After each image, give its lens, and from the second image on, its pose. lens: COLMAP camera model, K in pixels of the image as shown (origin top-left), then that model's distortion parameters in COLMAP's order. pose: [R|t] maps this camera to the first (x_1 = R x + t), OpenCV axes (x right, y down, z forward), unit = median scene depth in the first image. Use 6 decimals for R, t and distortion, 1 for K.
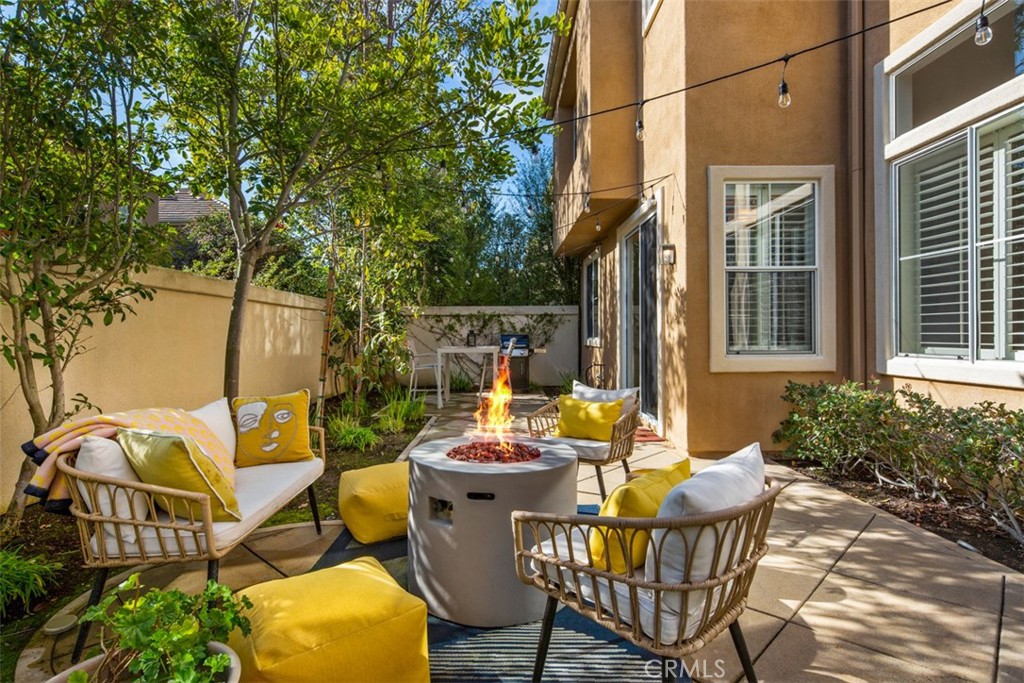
lens RADIAL K [[516.4, 0, 501.9], [0, 516.4, 336.7], [0, 0, 1]] dist [-0.000556, -0.001458]
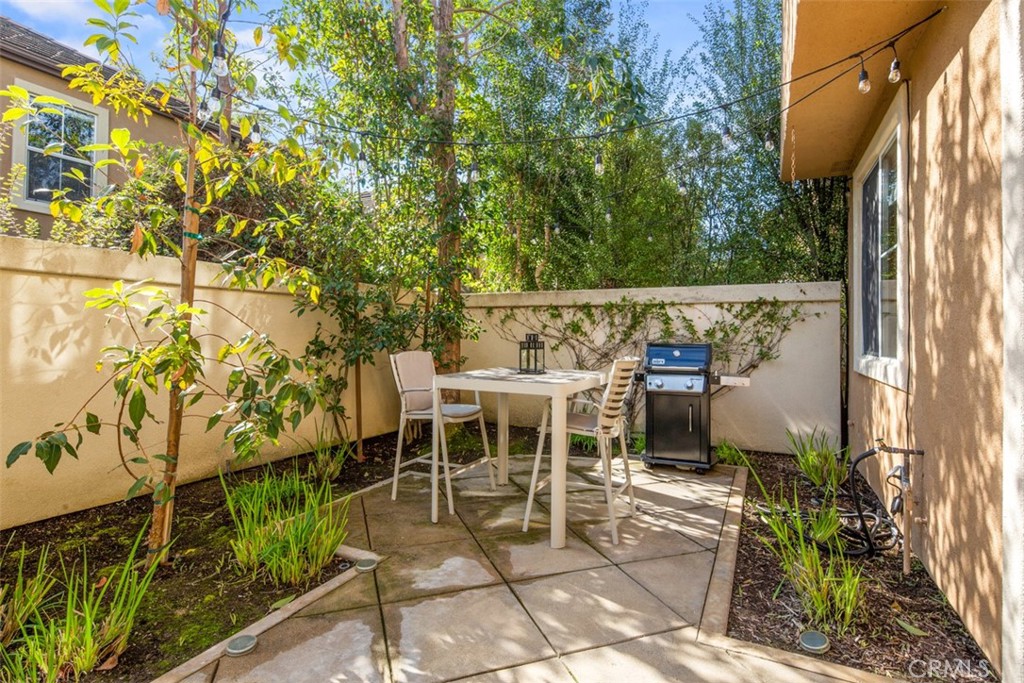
lens RADIAL K [[516.4, 0, 511.1], [0, 516.4, 330.8], [0, 0, 1]] dist [-0.000556, -0.001458]
pose [[0.897205, 0.010691, -0.441484, 0.201500], [-0.013546, 0.999903, -0.003314, -0.026068], [0.441406, 0.008954, 0.897263, 1.067704]]
